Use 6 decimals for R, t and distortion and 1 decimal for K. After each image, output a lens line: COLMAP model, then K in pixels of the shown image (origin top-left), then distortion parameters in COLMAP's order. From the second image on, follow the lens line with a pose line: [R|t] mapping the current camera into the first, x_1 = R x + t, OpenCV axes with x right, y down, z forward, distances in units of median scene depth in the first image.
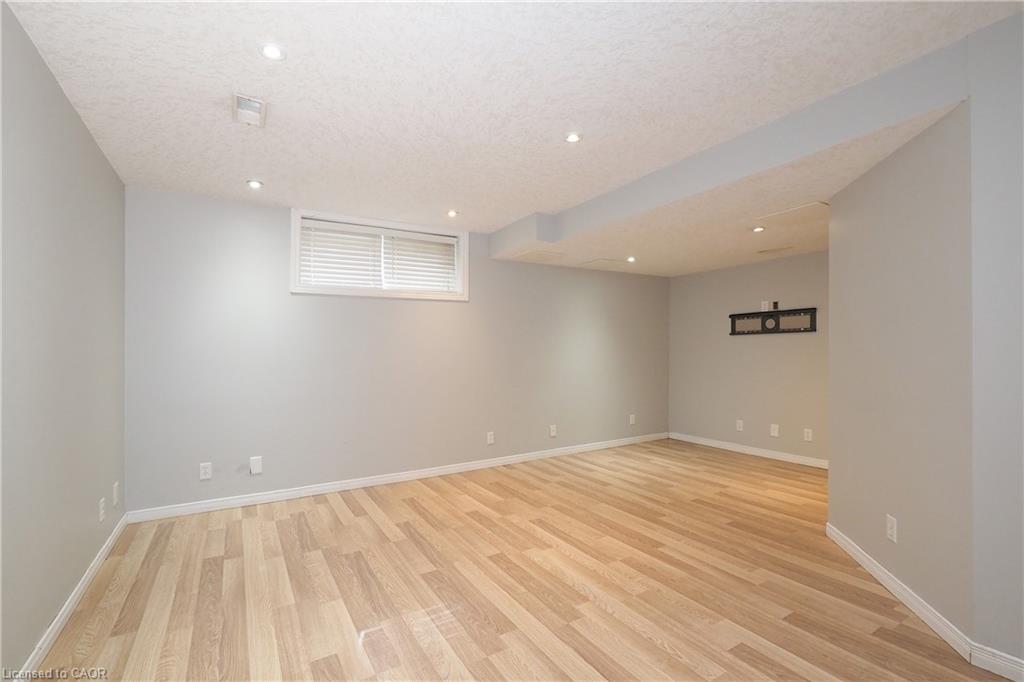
lens RADIAL K [[461.9, 0, 512.0], [0, 461.9, 341.0], [0, 0, 1]] dist [-0.001038, -0.000059]
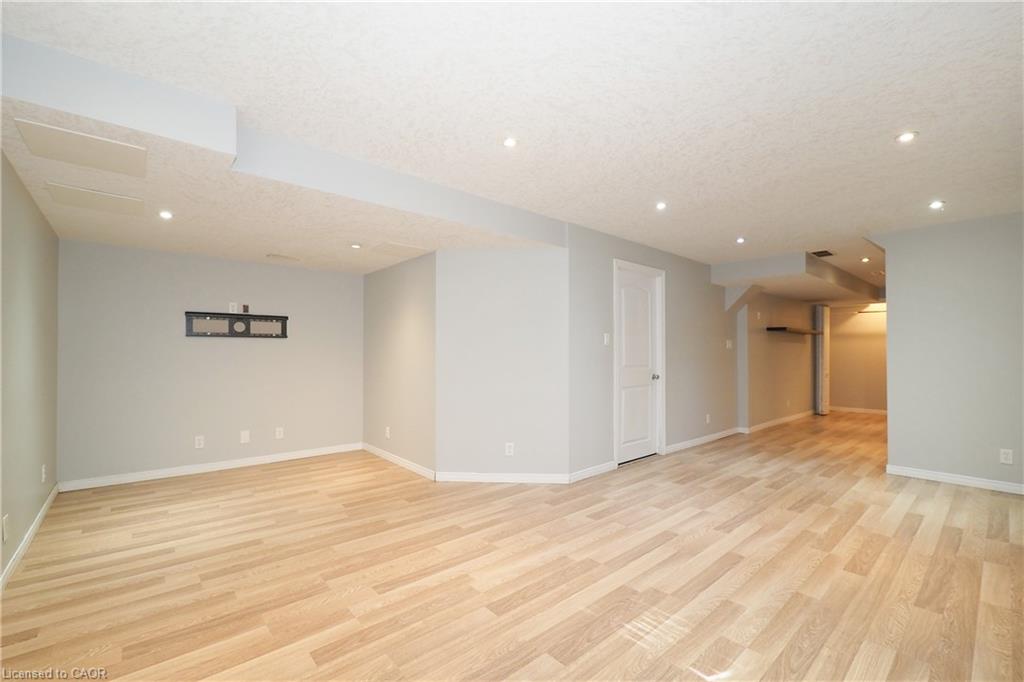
lens RADIAL K [[429.0, 0, 512.0], [0, 429.0, 341.0], [0, 0, 1]] dist [-0.003407, -0.000418]
pose [[-0.170613, 0.042093, 0.984439, -0.473887], [-0.018686, 0.998769, -0.045945, 0.025223], [-0.985161, -0.026234, -0.169616, 0.674268]]
